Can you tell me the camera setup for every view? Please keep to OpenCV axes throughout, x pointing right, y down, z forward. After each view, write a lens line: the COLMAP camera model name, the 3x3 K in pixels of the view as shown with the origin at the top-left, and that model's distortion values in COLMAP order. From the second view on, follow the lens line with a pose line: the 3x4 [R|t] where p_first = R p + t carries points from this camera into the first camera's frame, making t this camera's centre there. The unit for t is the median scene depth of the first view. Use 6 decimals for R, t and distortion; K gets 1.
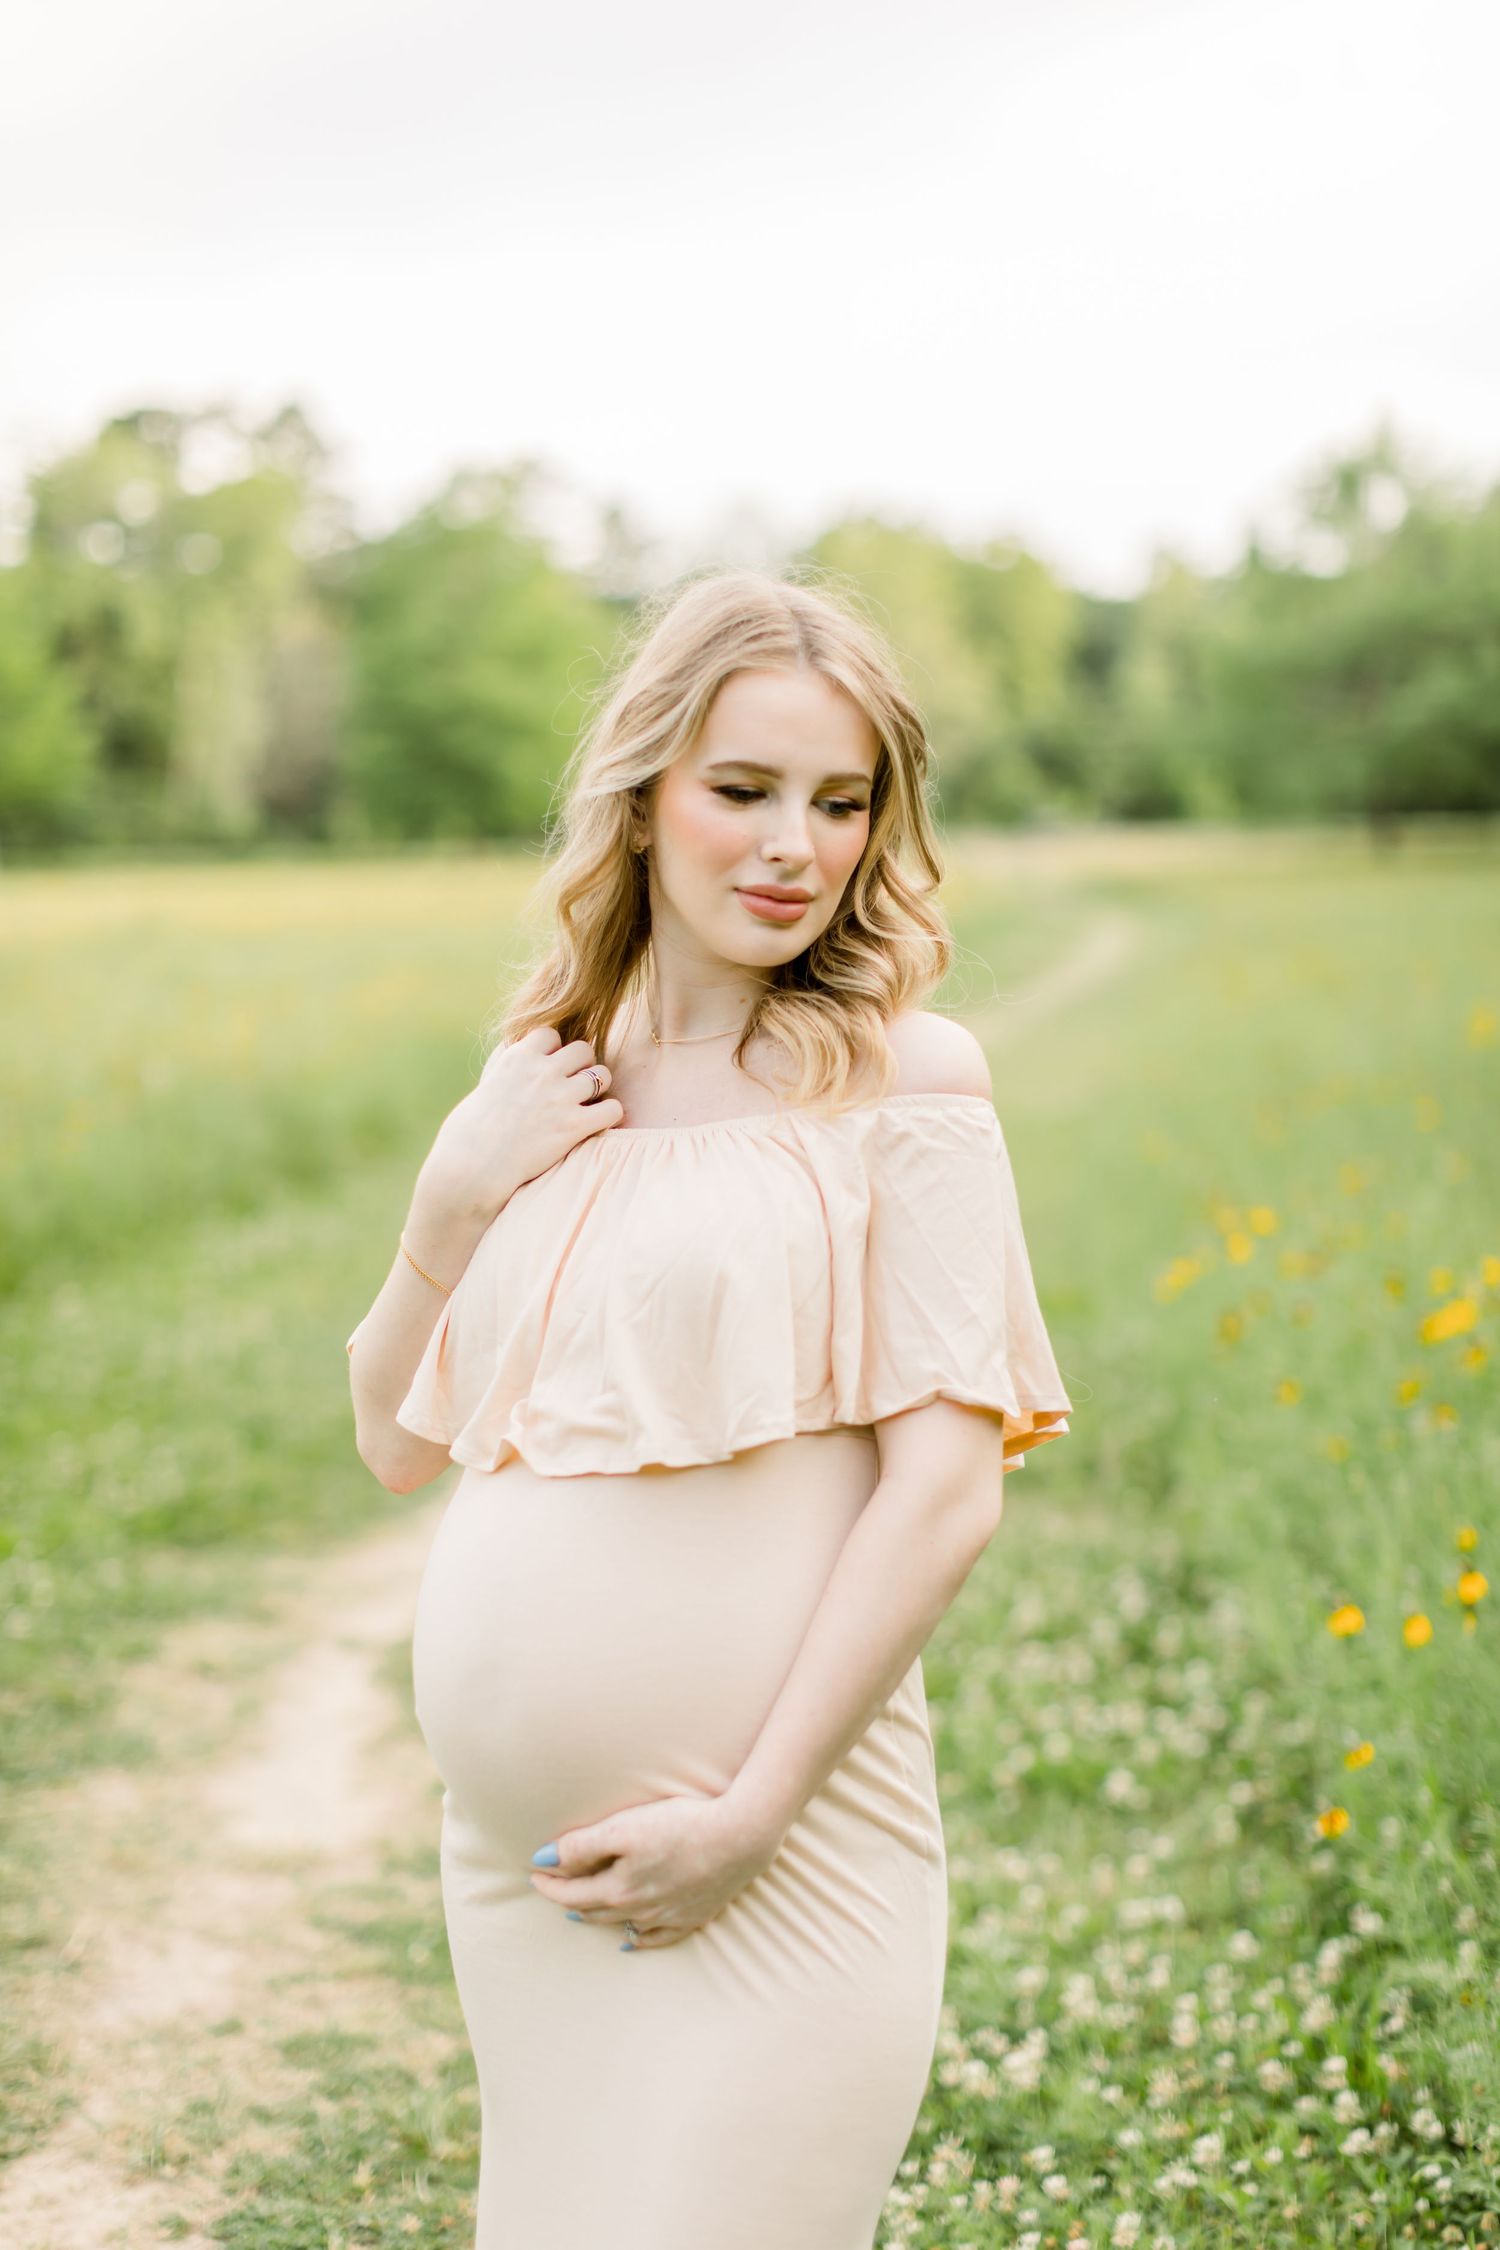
lens RADIAL K [[3252.3, 0, 787.0], [0, 3252.3, 1105.2], [0, 0, 1]] dist [0.027151, 0.000000]
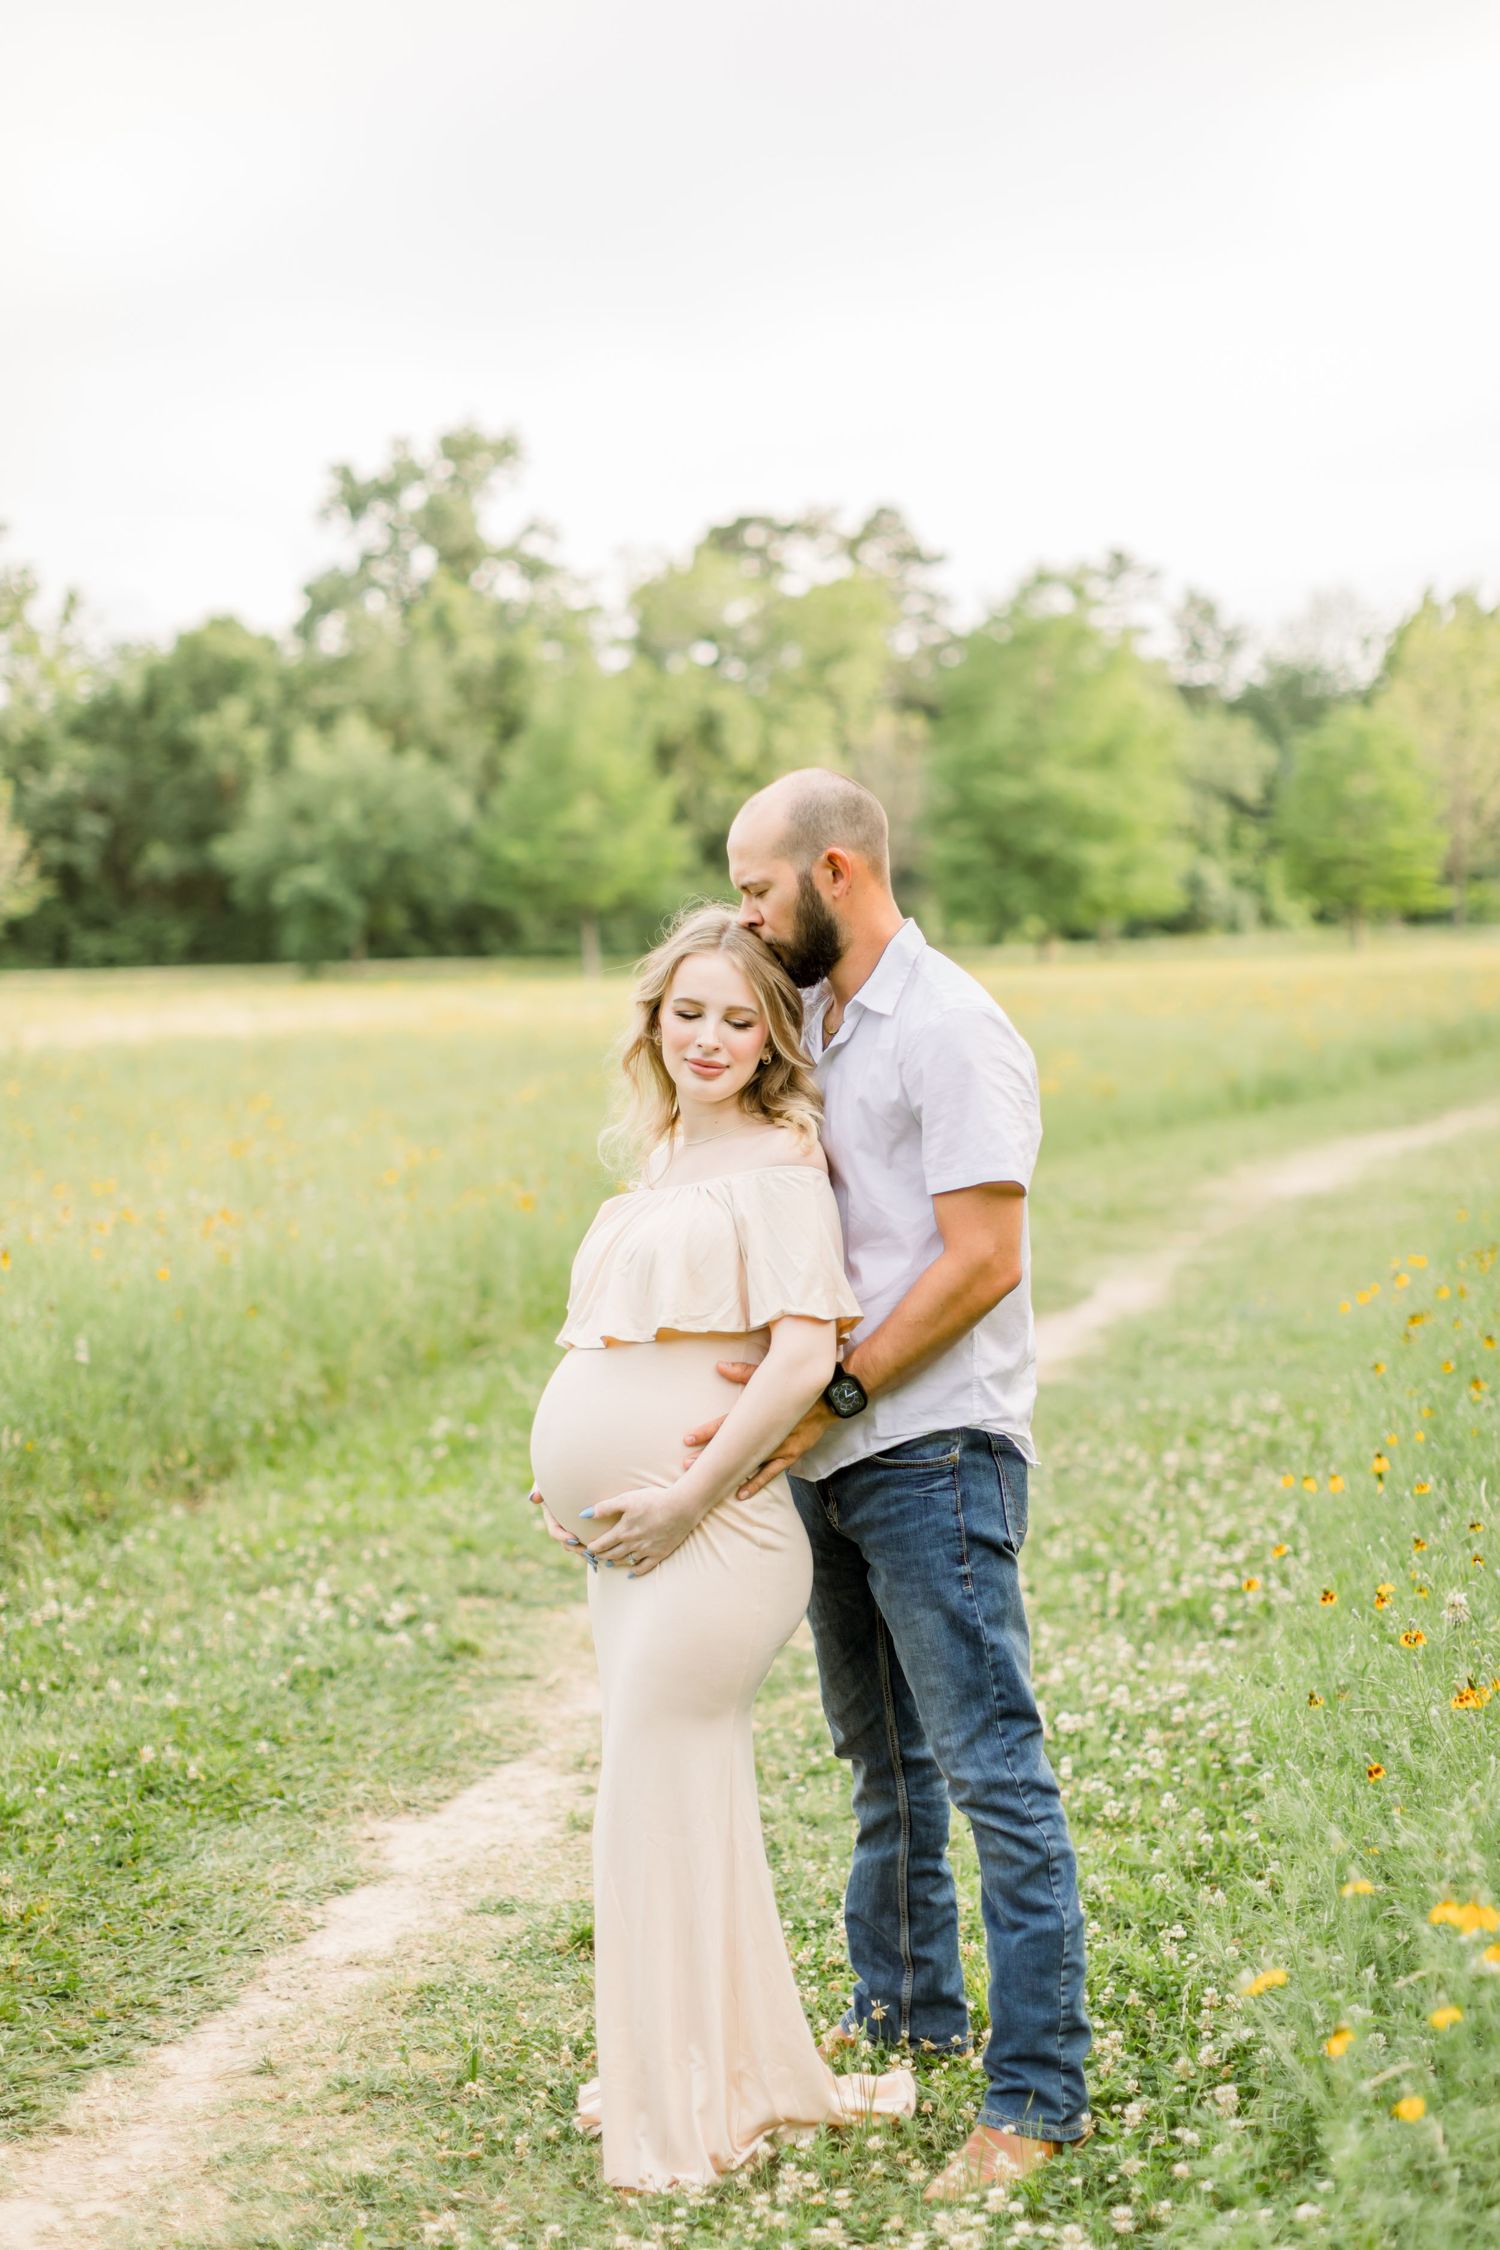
lens RADIAL K [[3252.3, 0, 735.6], [0, 3252.3, 1138.7], [0, 0, 1]] dist [0.027151, 0.000000]
pose [[0.980355, 0.000929, -0.197239, 0.153898], [-0.004176, 0.999863, -0.016048, 0.010141], [0.197197, 0.016556, 0.980224, -0.464291]]
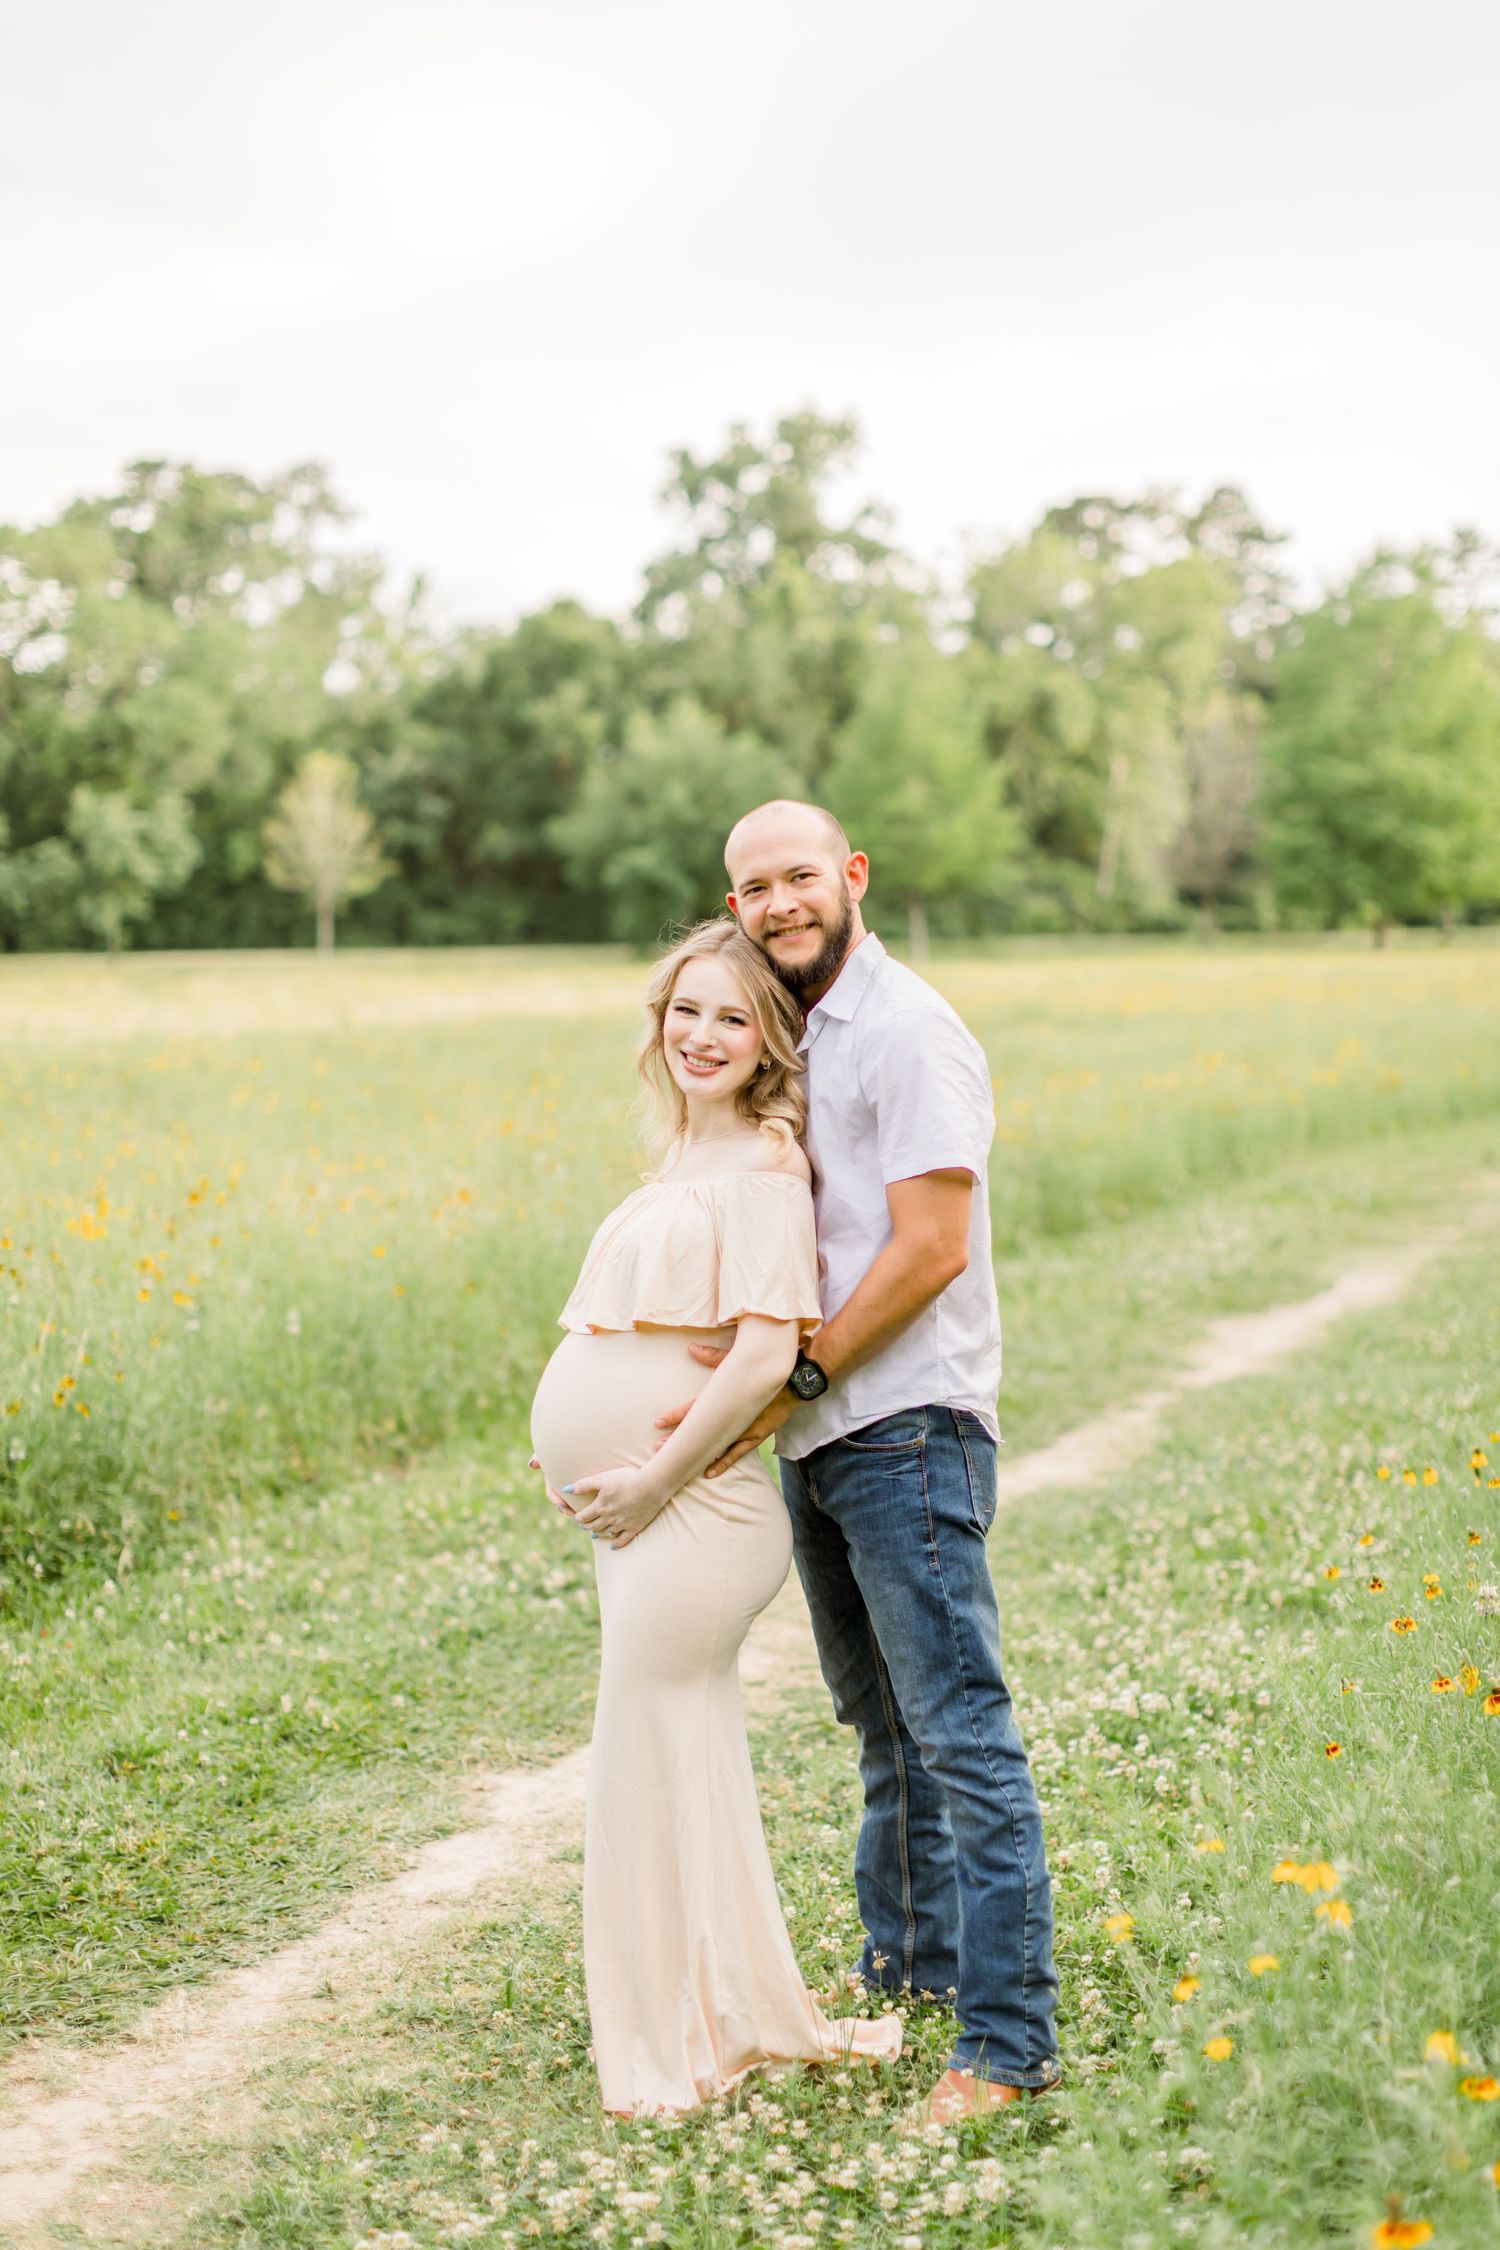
lens RADIAL K [[3252.3, 0, 730.3], [0, 3252.3, 1130.4], [0, 0, 1]] dist [0.027151, 0.000000]
pose [[0.953733, 0.015185, -0.300272, 0.246456], [-0.019516, 0.999744, -0.011429, 0.005007], [0.300021, 0.016760, 0.953785, -0.495968]]
